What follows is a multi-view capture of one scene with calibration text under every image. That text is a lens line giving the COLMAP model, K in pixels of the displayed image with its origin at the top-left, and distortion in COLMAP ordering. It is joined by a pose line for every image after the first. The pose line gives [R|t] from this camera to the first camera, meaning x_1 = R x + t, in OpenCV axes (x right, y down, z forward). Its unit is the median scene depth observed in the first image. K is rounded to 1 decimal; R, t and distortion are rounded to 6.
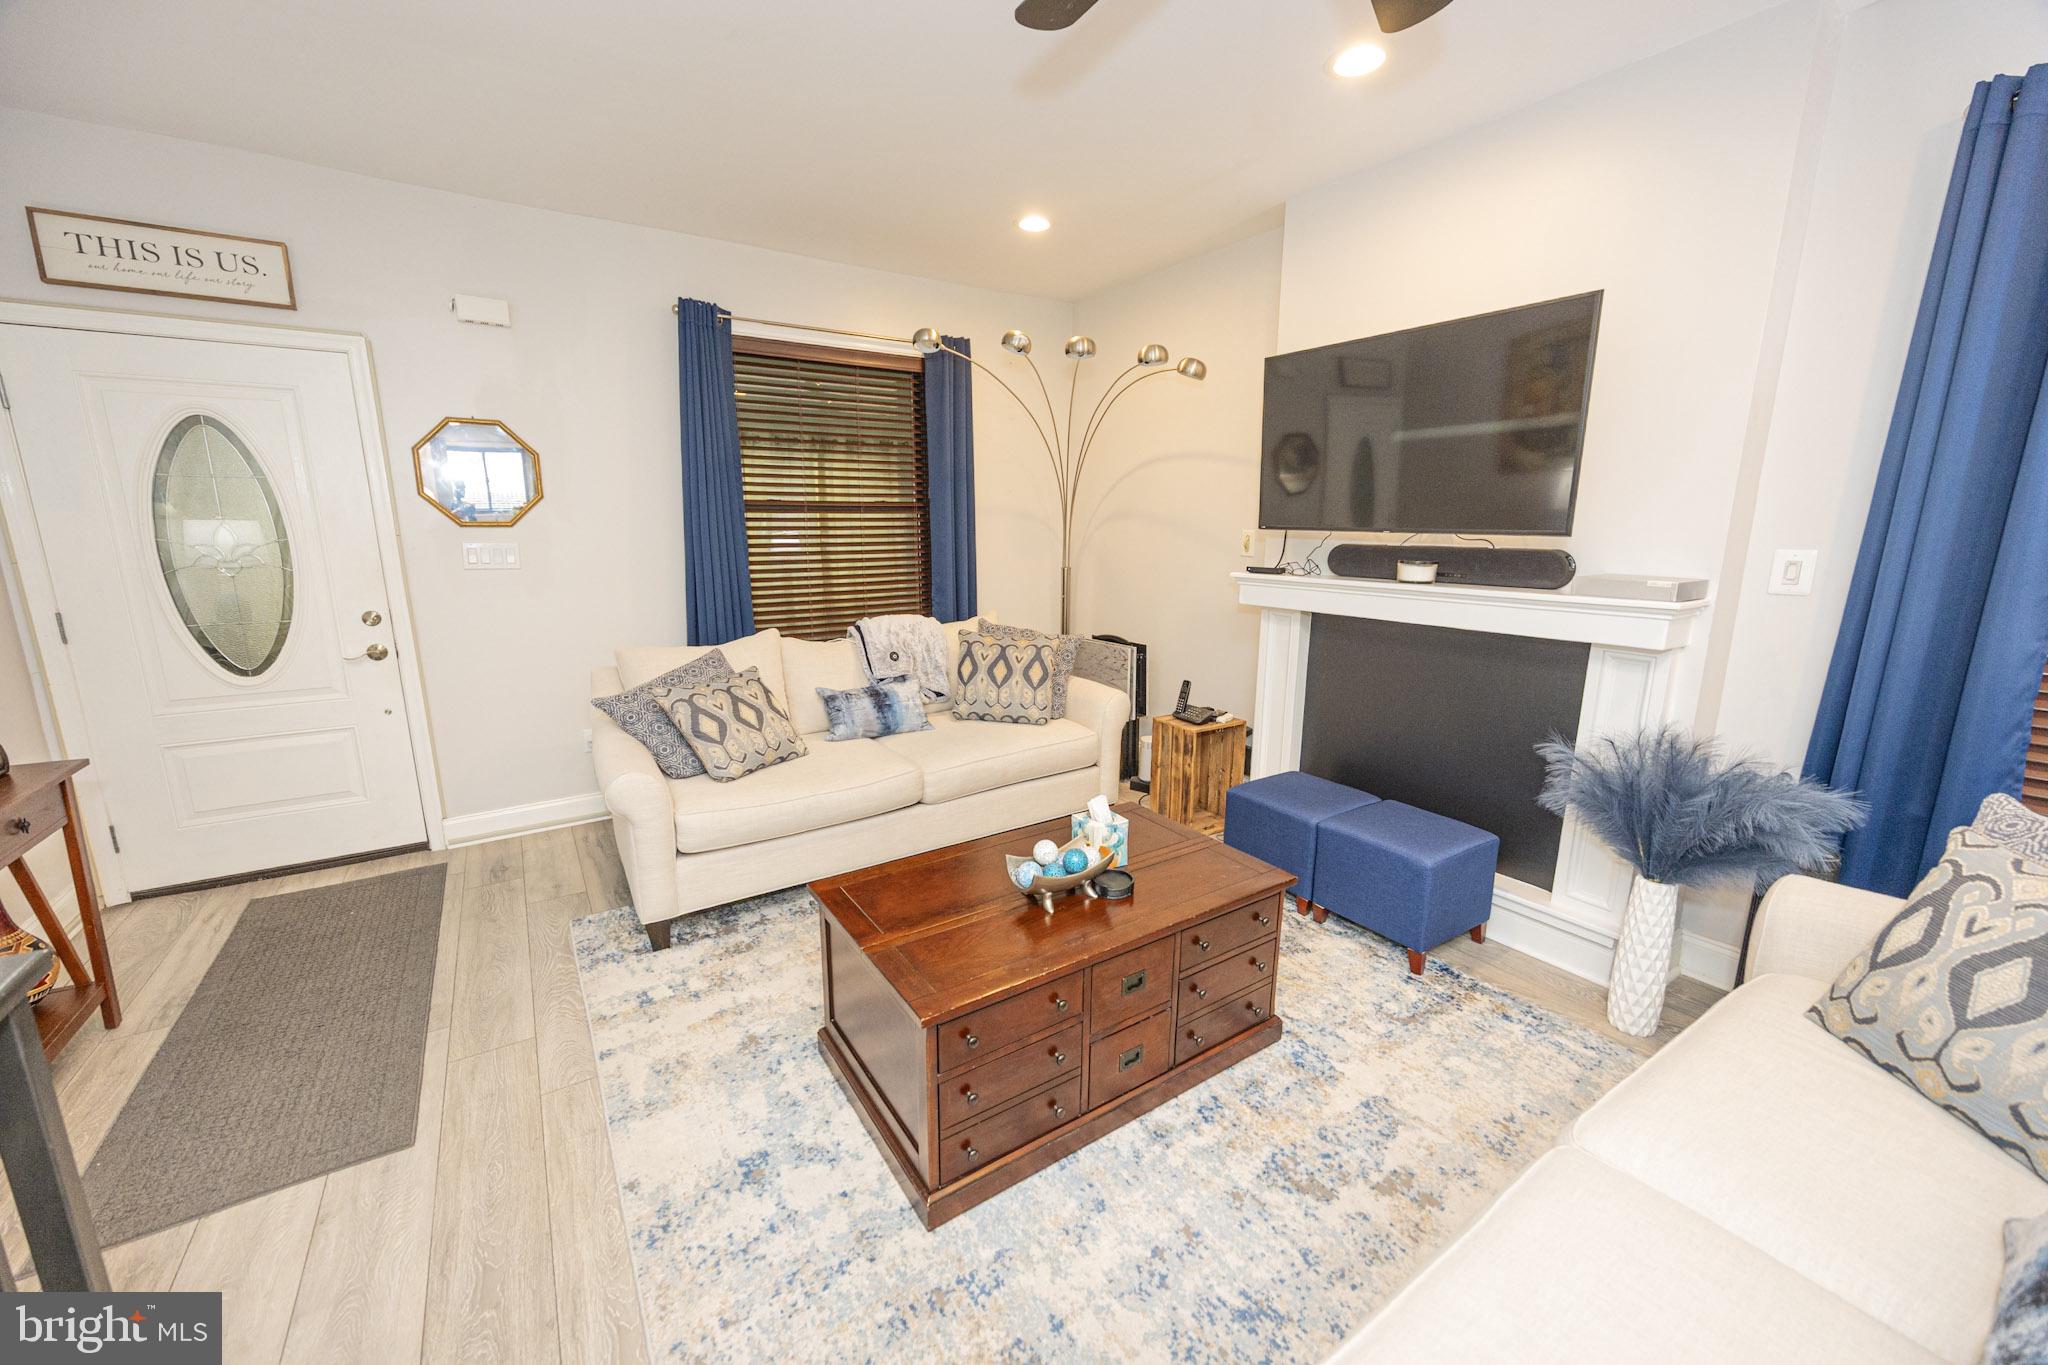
lens RADIAL K [[773.3, 0, 1021.4], [0, 773.3, 671.7], [0, 0, 1]] dist [-0.010800, 0.001635]
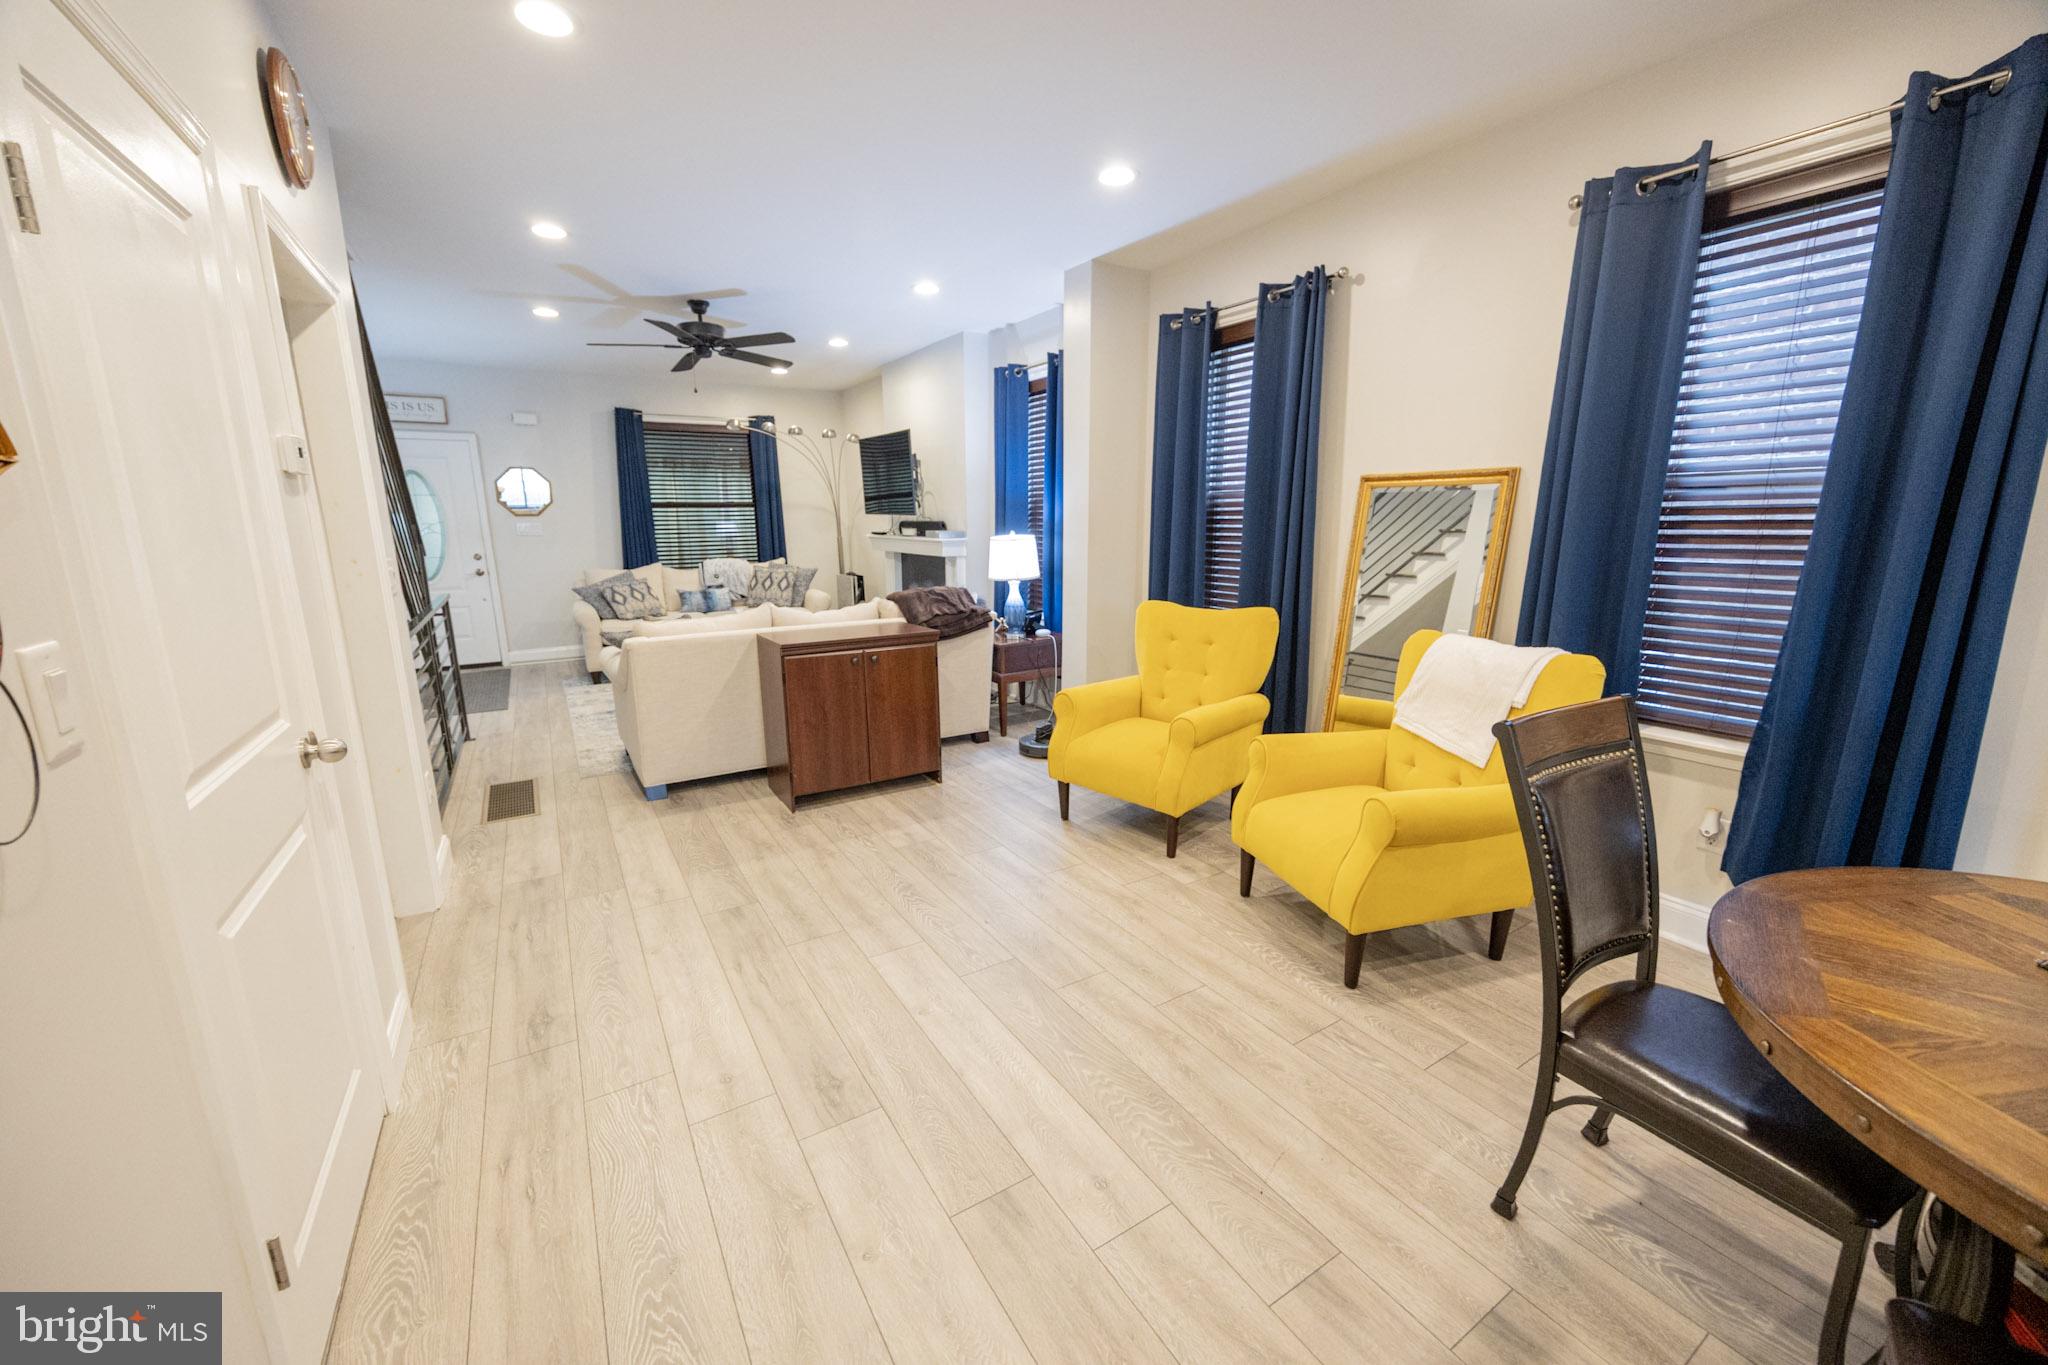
lens RADIAL K [[773.3, 0, 1023.3], [0, 773.3, 671.3], [0, 0, 1]] dist [-0.010800, 0.001635]
pose [[0.999504, -0.000320, -0.031482, 0.753602], [0.000569, 0.999968, 0.007927, 0.227842], [0.031479, -0.007941, 0.999473, -1.103763]]
